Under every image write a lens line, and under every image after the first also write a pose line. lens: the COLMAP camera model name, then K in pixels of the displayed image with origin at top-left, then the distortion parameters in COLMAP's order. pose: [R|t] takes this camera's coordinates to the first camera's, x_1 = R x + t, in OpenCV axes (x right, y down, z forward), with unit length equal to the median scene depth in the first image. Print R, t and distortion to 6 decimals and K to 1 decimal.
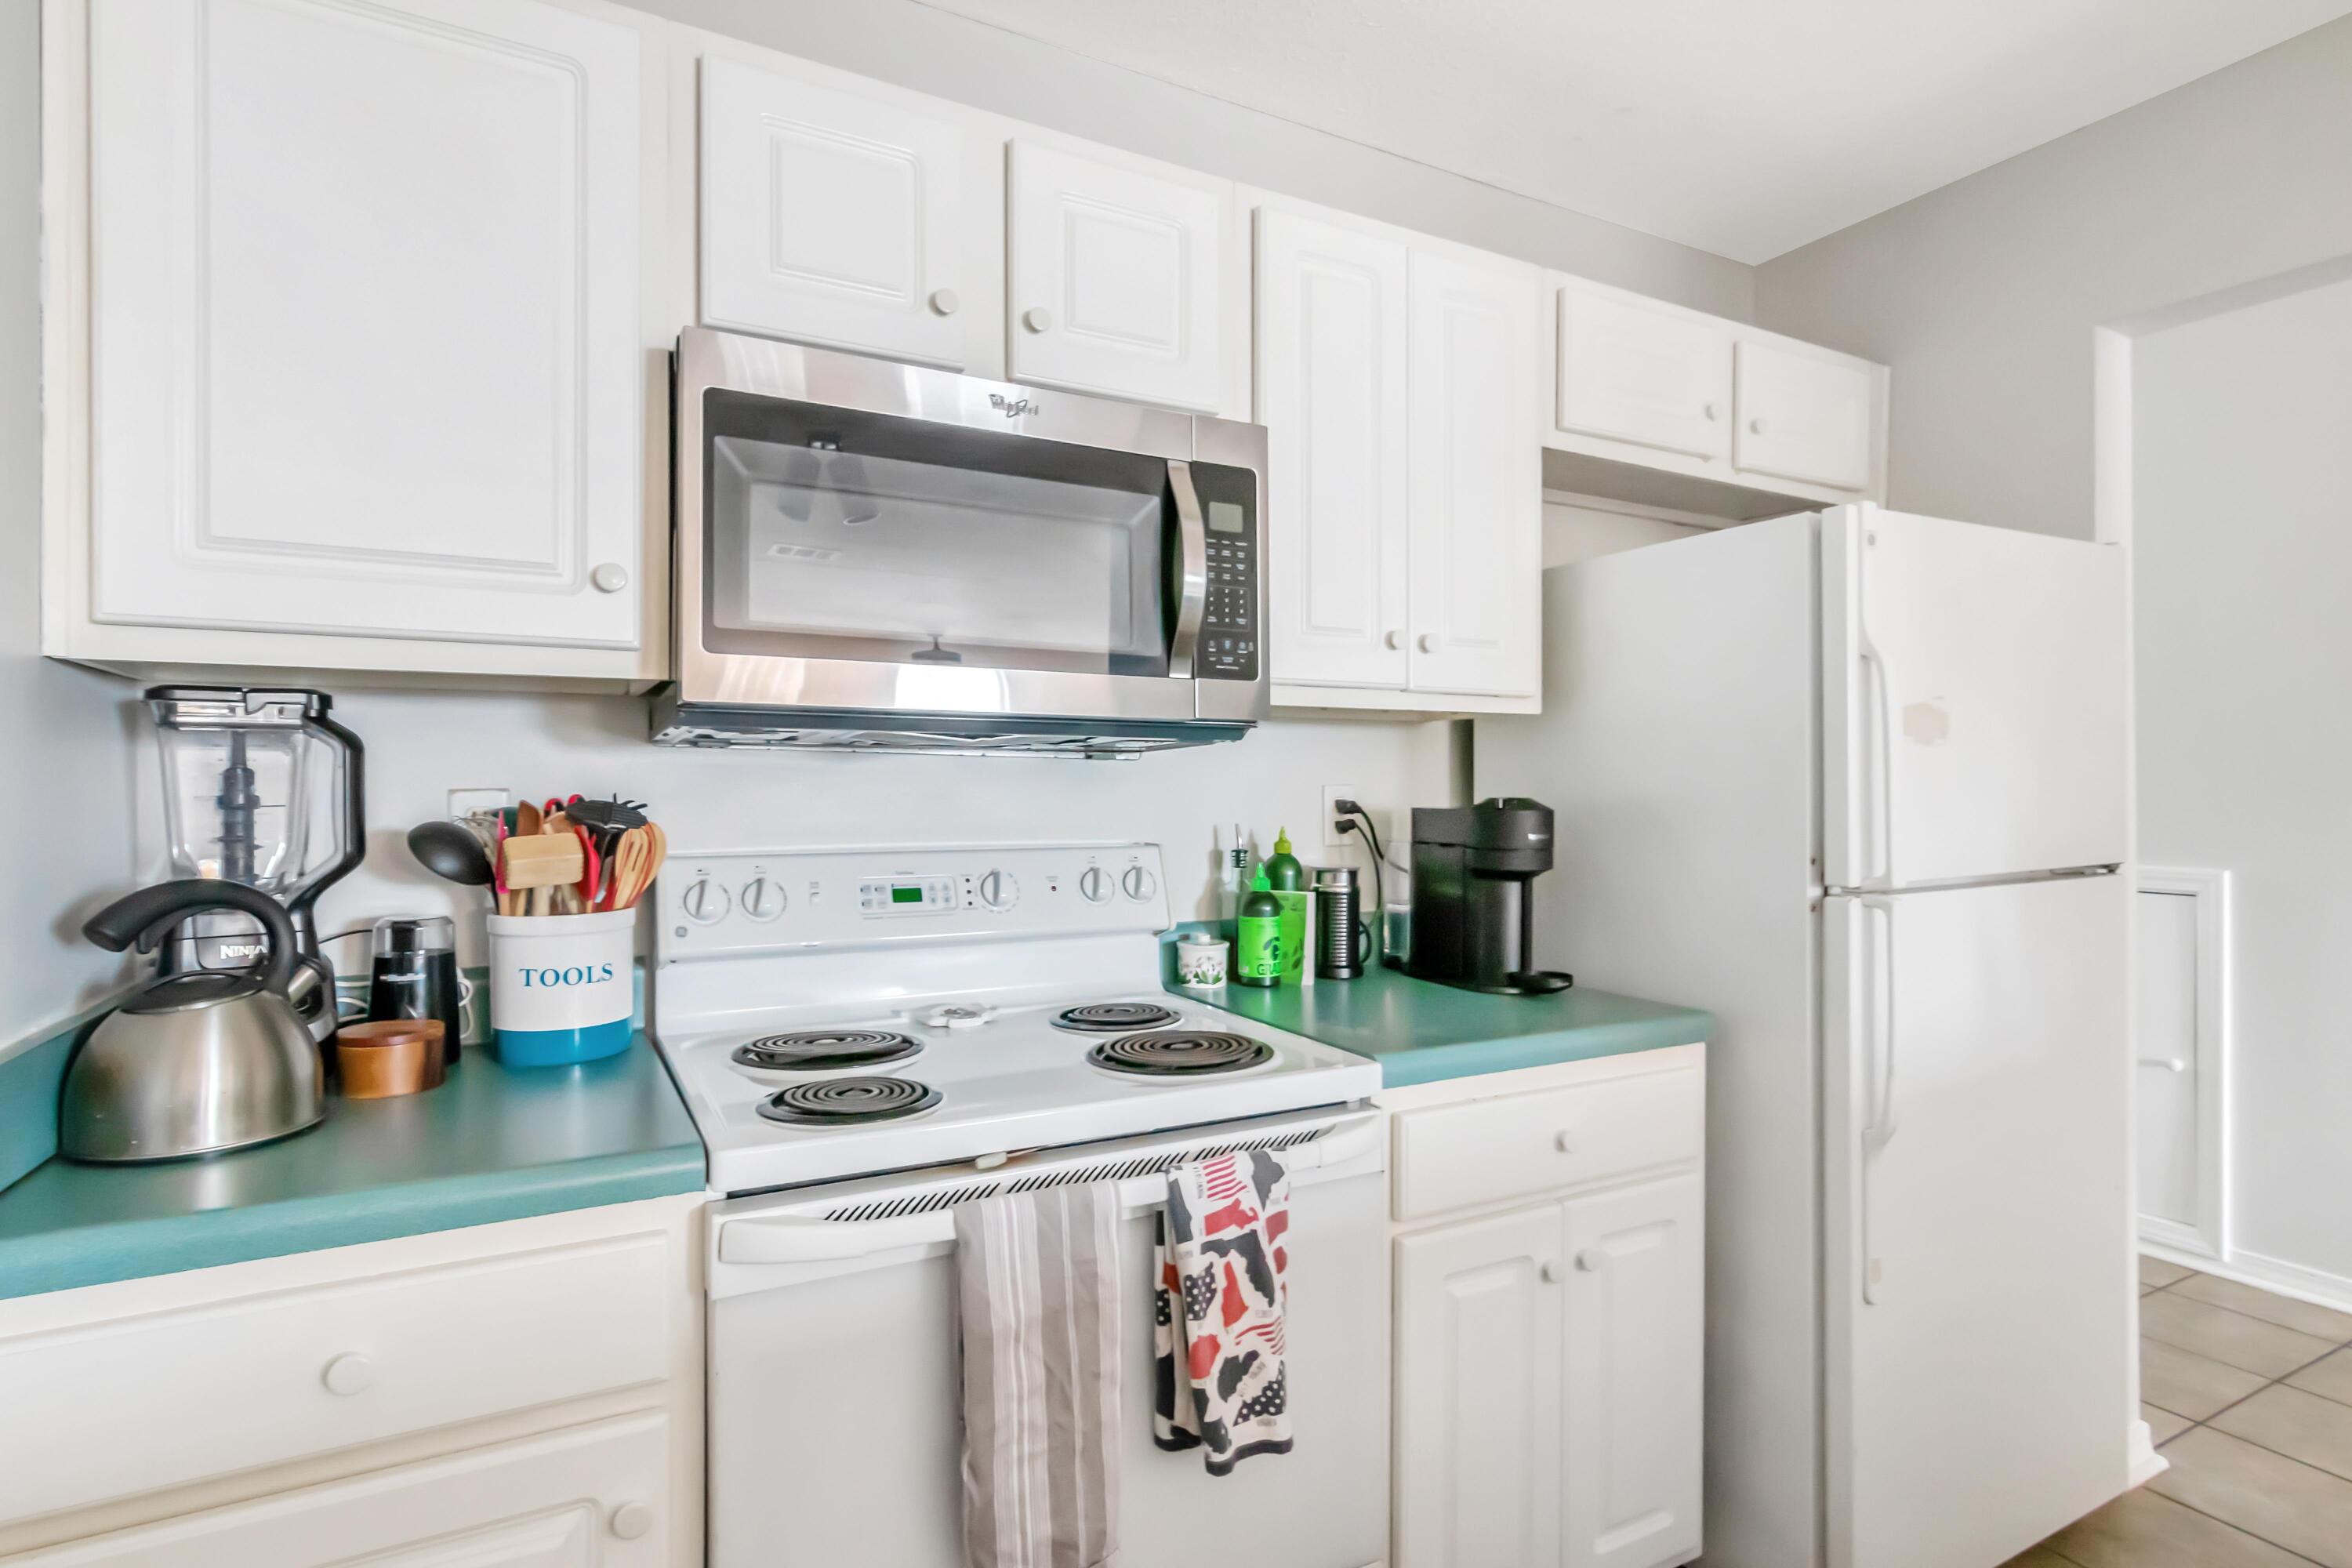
lens RADIAL K [[1206.5, 0, 1157.7], [0, 1206.5, 809.1], [0, 0, 1]] dist [-0.031320, -0.000151]
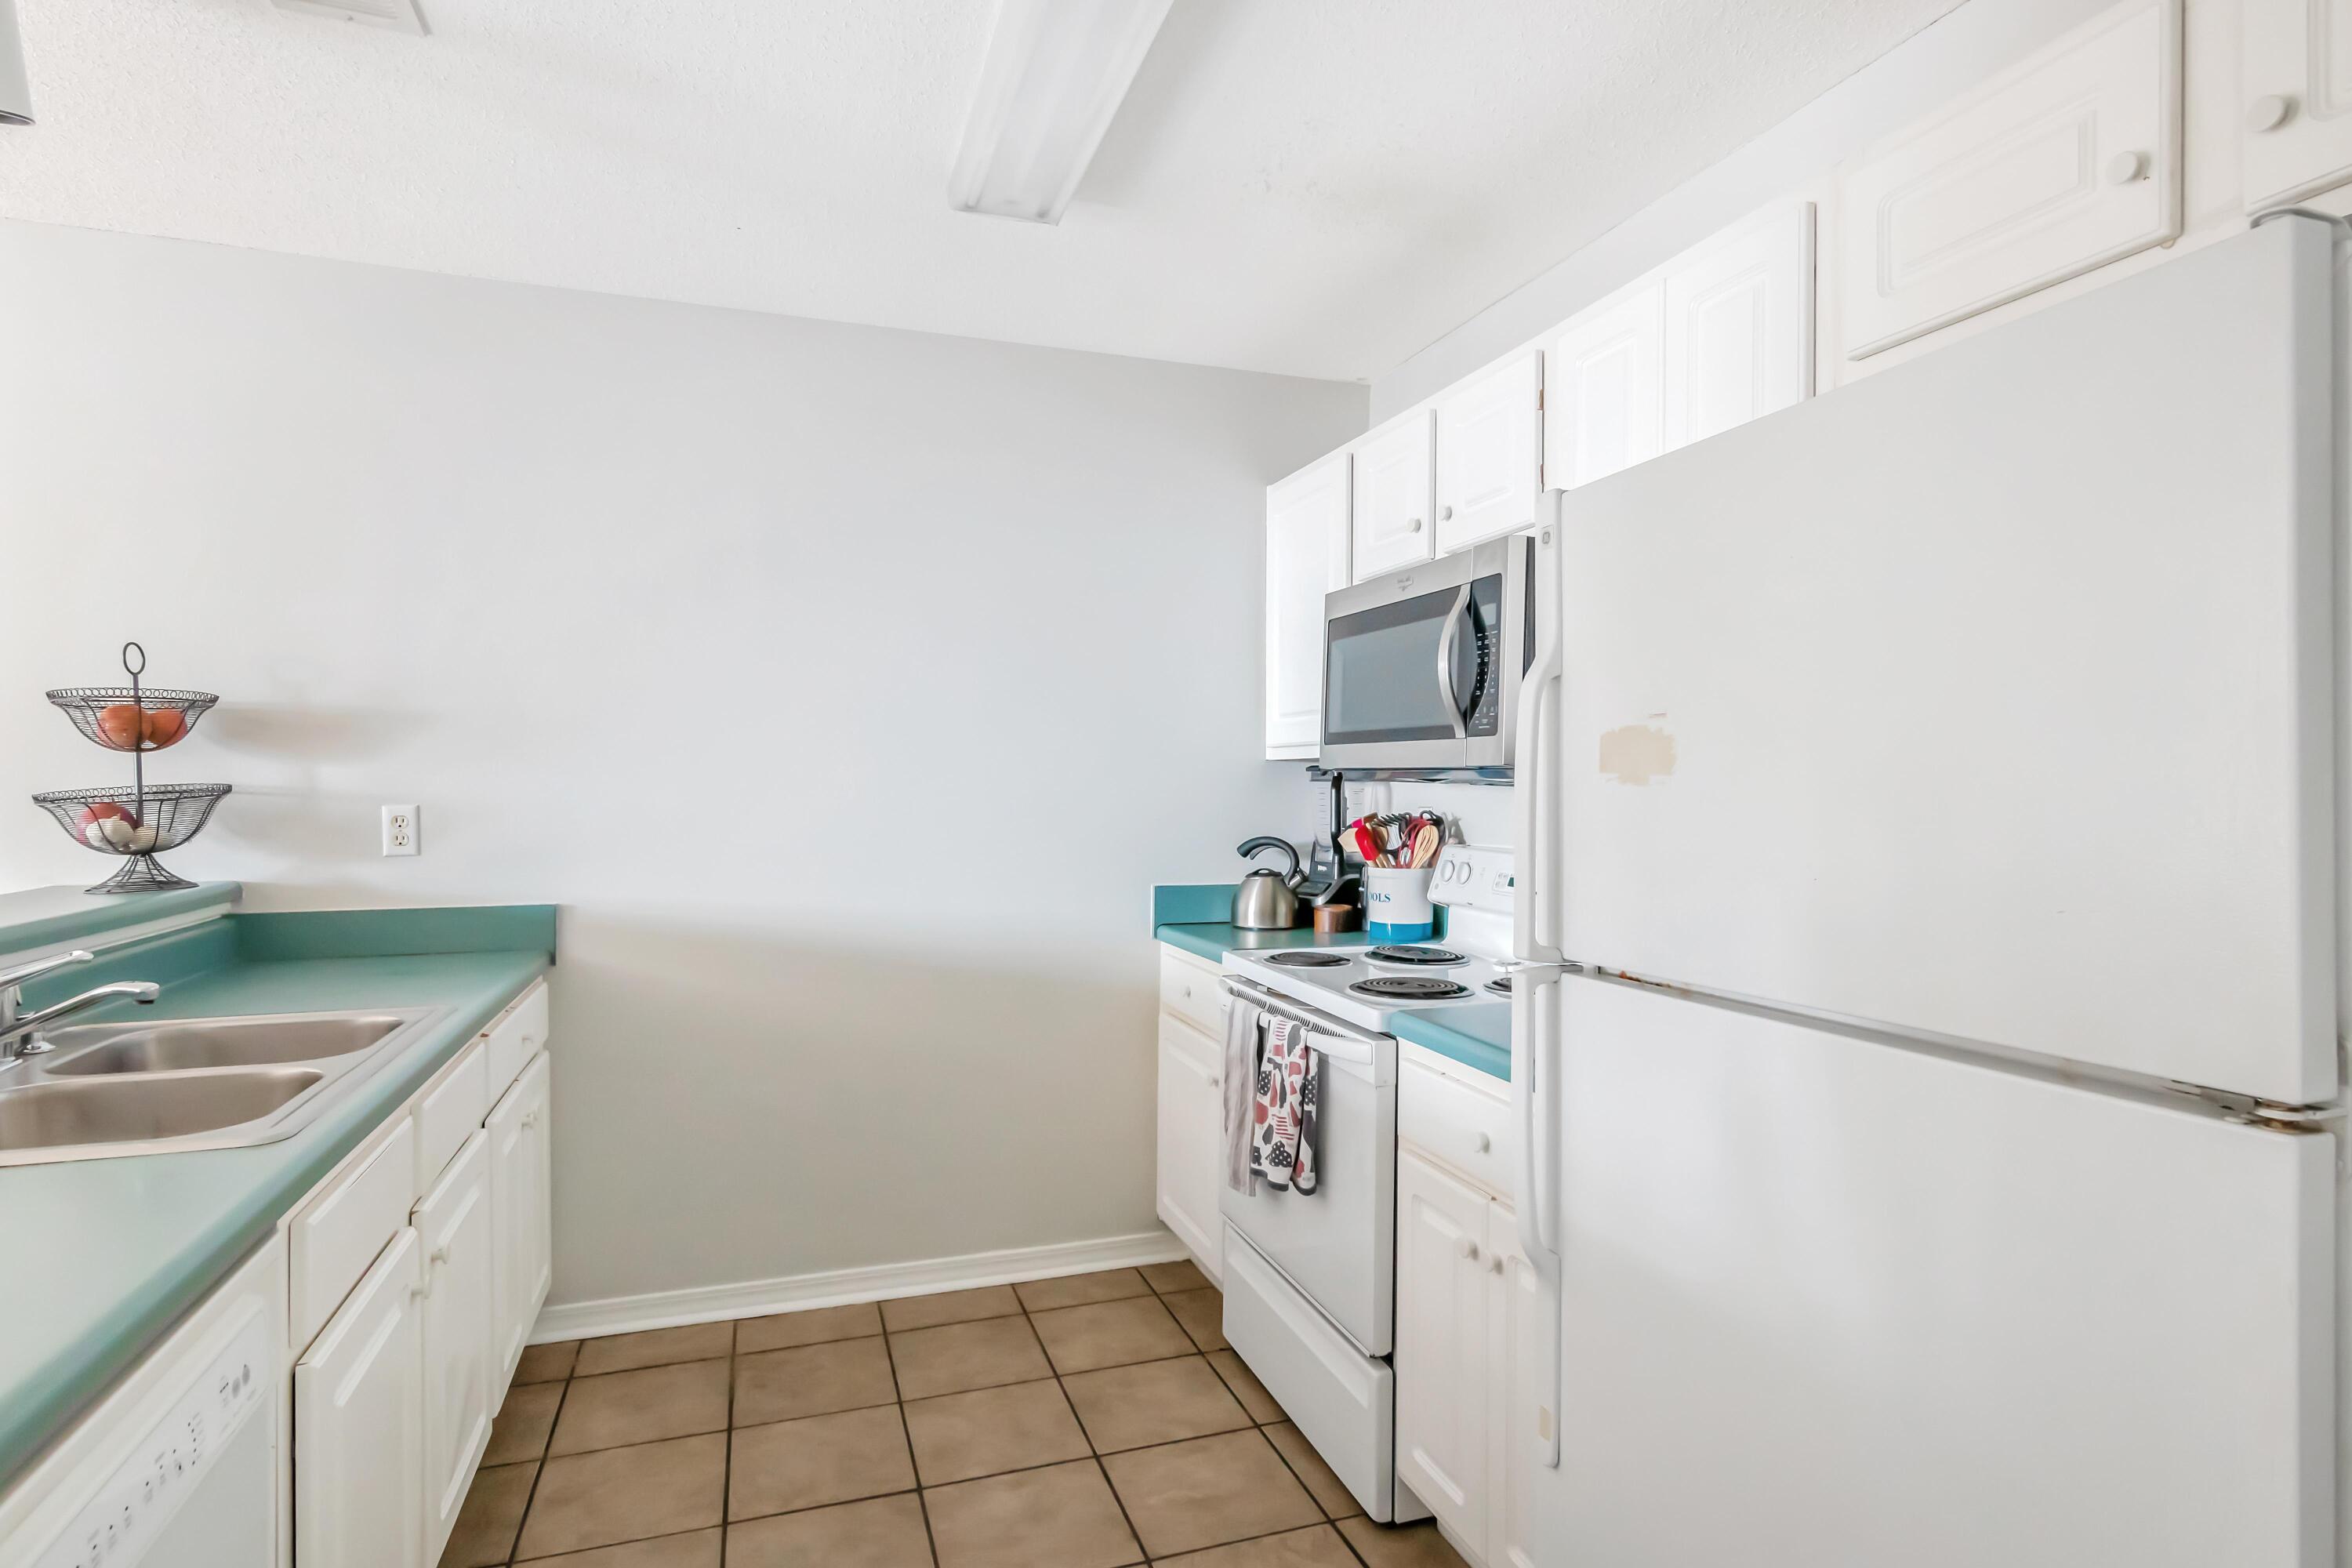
lens RADIAL K [[1206.5, 0, 1157.7], [0, 1206.5, 809.1], [0, 0, 1]] dist [-0.031320, -0.000151]
pose [[-0.173961, 0.023601, -0.984470, 1.464551], [-0.017057, 0.999491, 0.026975, -0.056177], [0.984605, 0.021485, -0.173470, 0.881339]]
